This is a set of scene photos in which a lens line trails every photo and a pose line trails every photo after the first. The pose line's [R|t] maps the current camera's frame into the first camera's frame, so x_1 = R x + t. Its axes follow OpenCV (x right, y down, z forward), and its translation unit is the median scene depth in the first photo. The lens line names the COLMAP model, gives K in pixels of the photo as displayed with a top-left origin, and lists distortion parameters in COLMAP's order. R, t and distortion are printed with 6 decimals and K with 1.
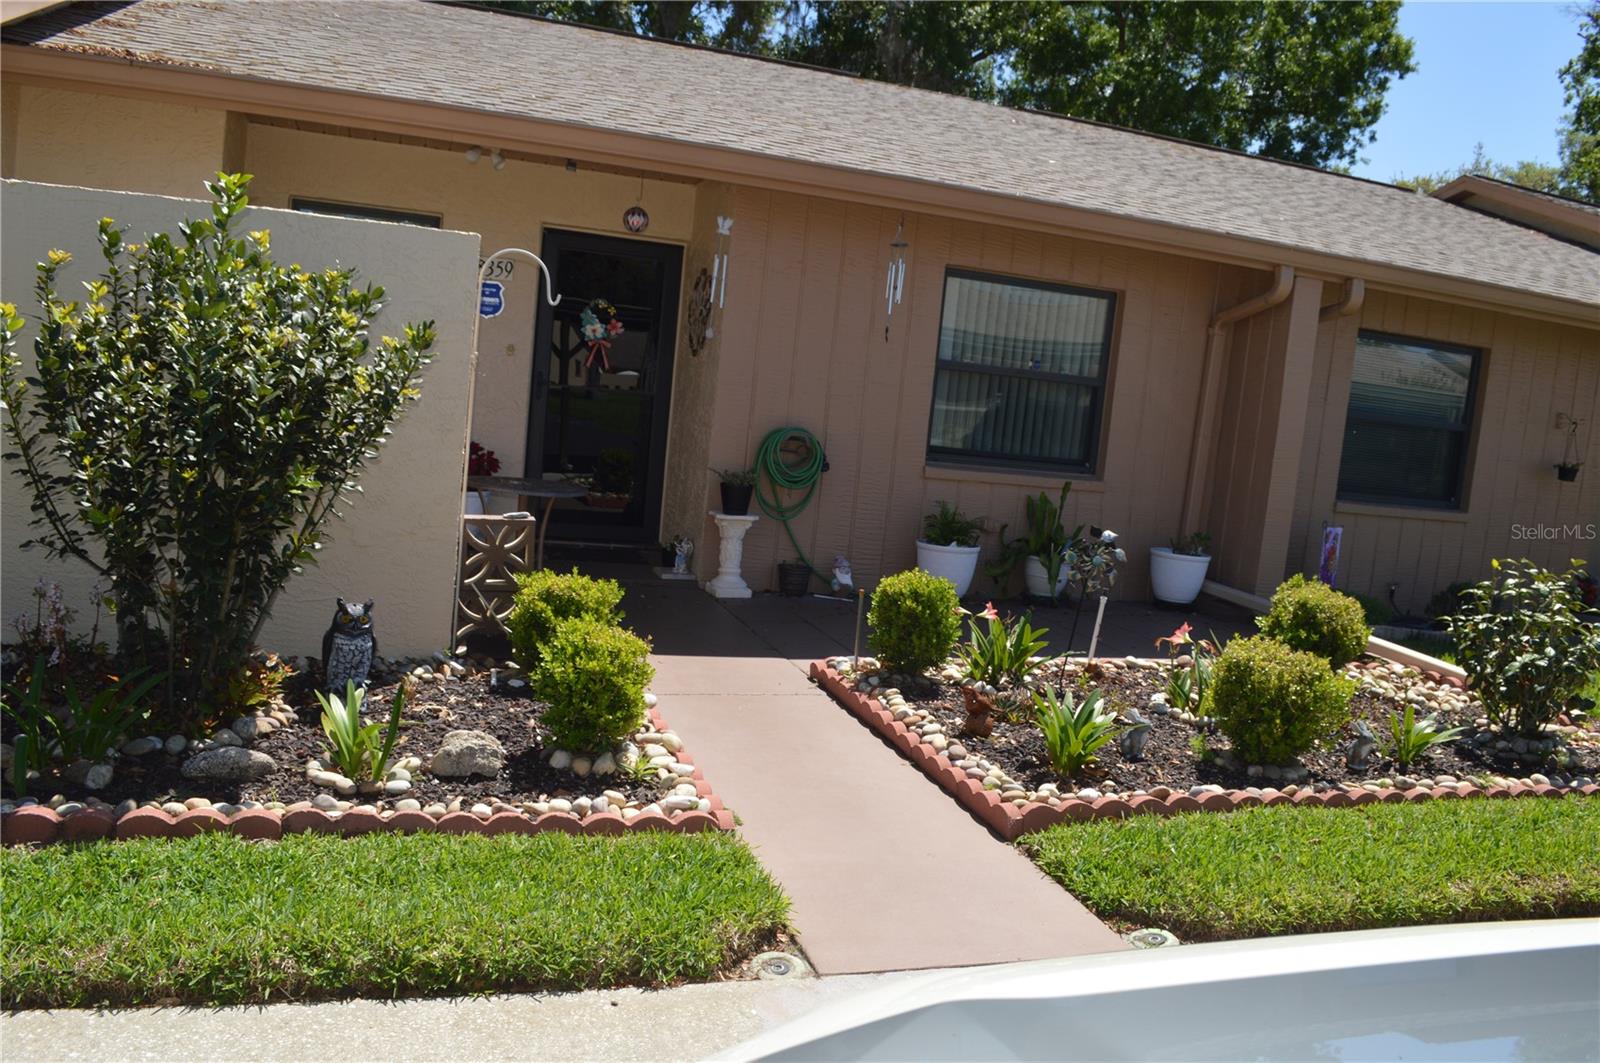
lens RADIAL K [[1279.6, 0, 802.4], [0, 1279.6, 532.5], [0, 0, 1]] dist [-0.089698, 0.017726]
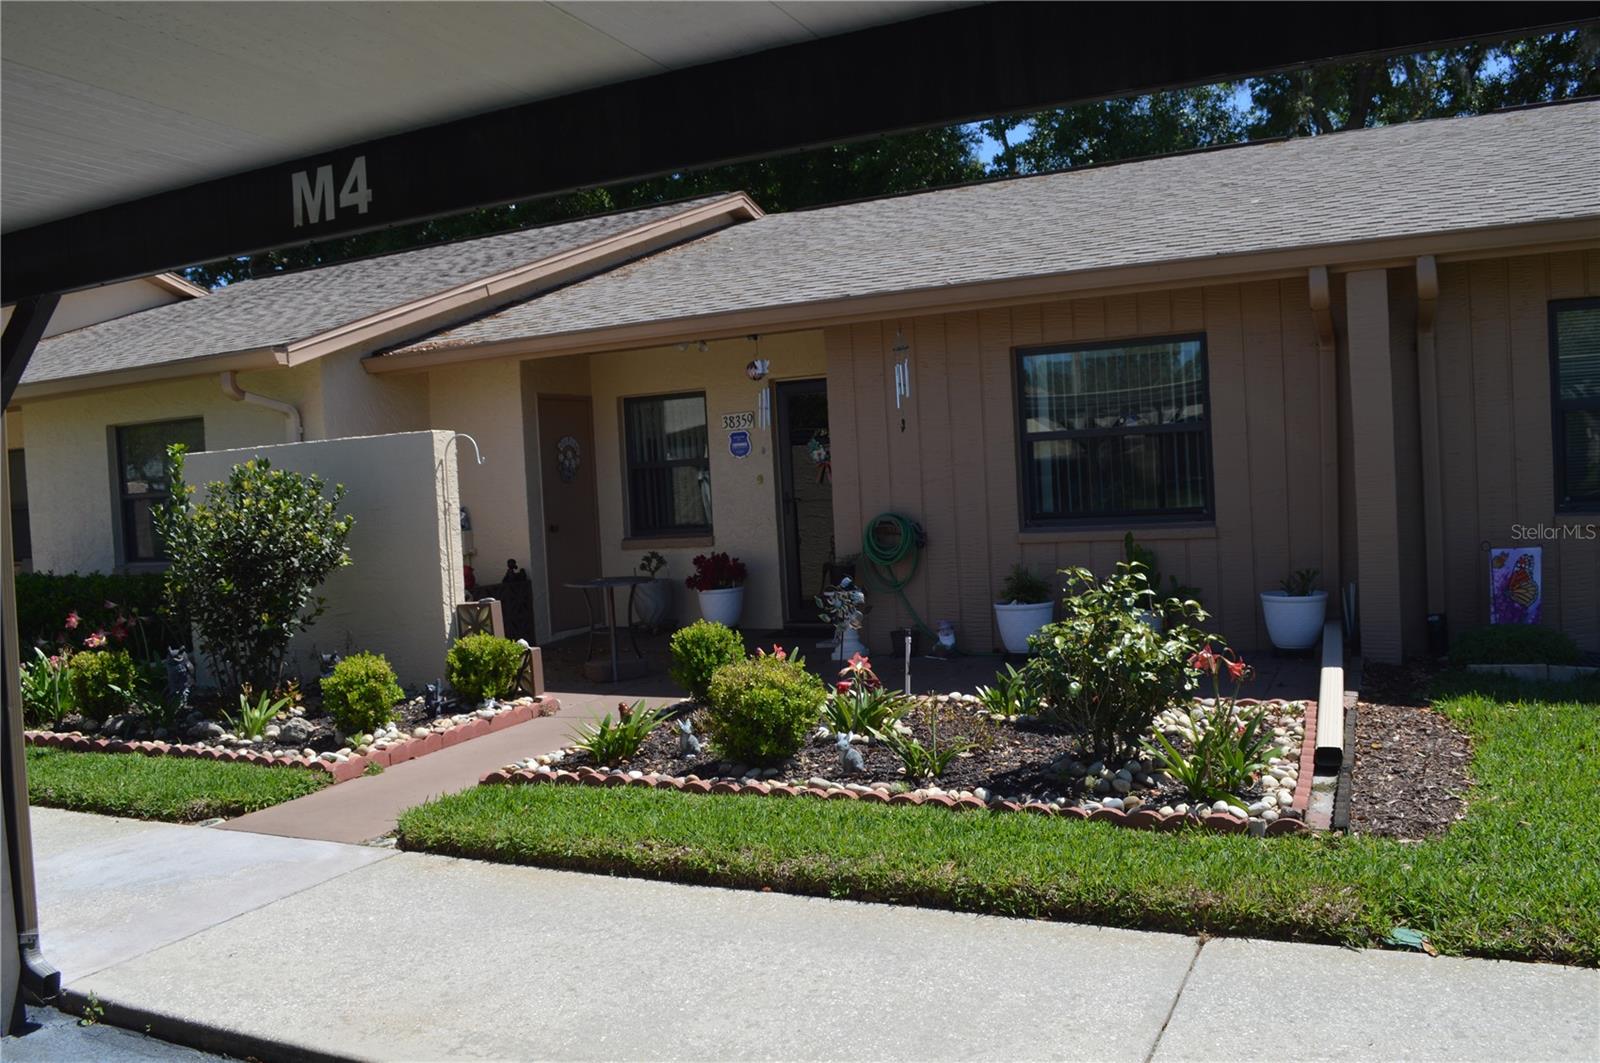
lens RADIAL K [[1279.6, 0, 807.2], [0, 1279.6, 535.2], [0, 0, 1]] dist [-0.089698, 0.017726]
pose [[0.694609, -0.109098, -0.711067, 0.762966], [0.045019, 0.993088, -0.108391, 0.061023], [0.717978, 0.043278, 0.694719, 0.124773]]
